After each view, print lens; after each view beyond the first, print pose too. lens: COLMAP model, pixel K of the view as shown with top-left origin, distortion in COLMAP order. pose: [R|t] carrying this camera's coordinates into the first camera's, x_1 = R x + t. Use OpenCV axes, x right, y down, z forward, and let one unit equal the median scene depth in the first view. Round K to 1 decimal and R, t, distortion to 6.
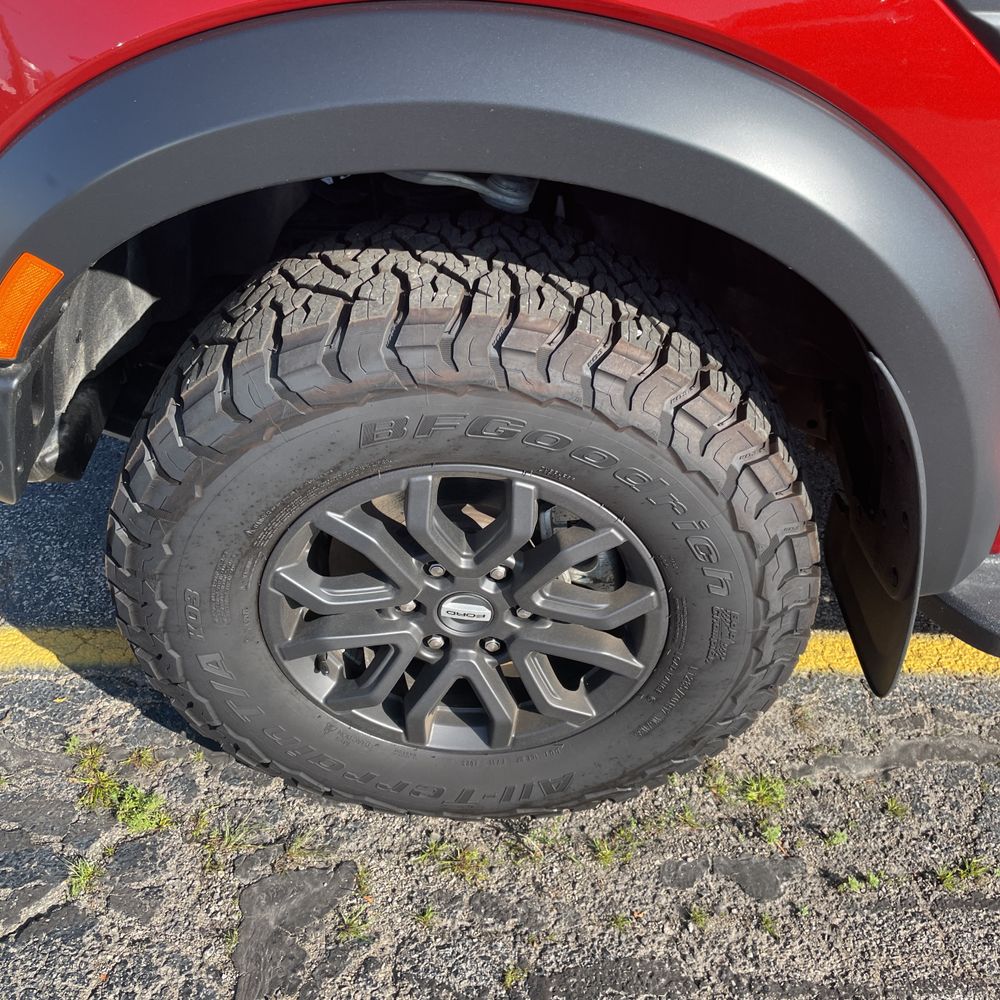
lens RADIAL K [[1007.8, 0, 516.7], [0, 1007.8, 492.4], [0, 0, 1]] dist [0.103164, -0.156531]
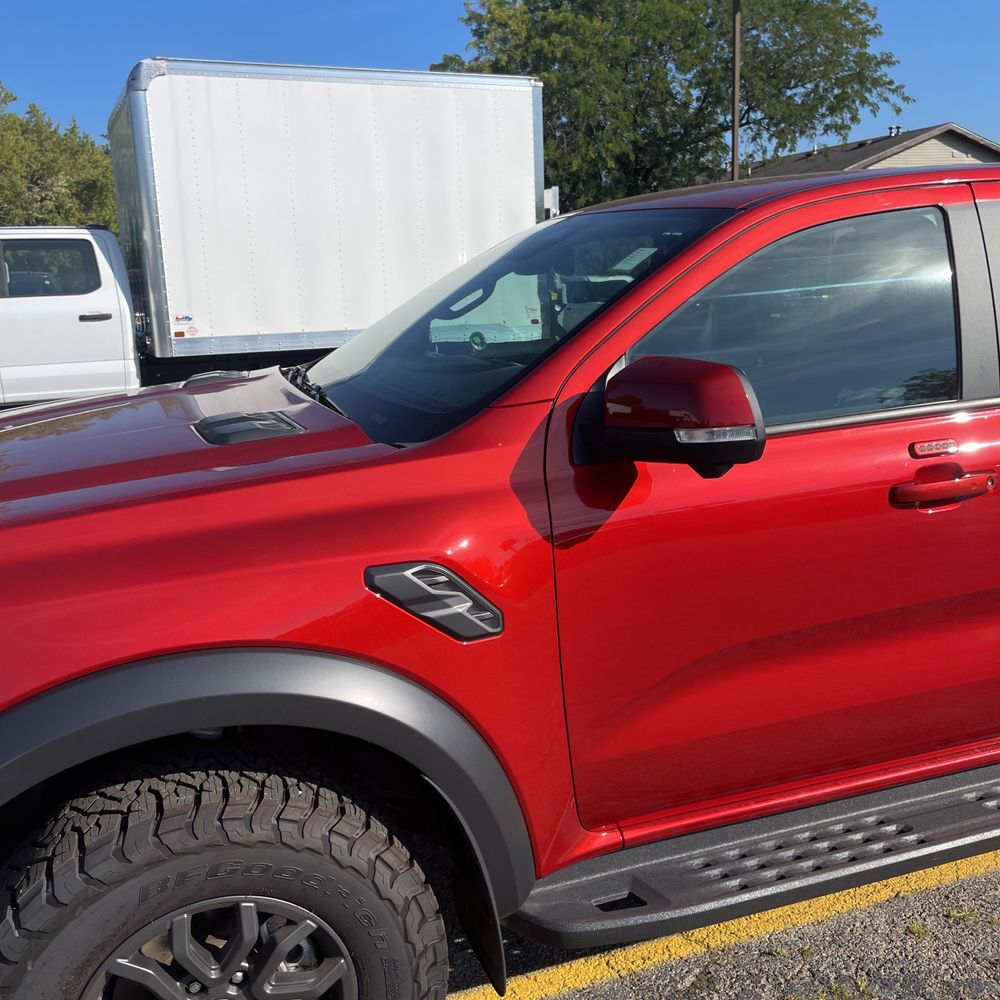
lens RADIAL K [[1020.0, 0, 500.0], [0, 1020.0, 500.0], [0, 0, 1]] dist [0.079775, -0.103346]
pose [[0.936259, -0.137037, 0.323481, -0.061719], [0.261815, 0.886136, -0.382381, 0.163308], [-0.234248, 0.442700, 0.865531, -0.841646]]
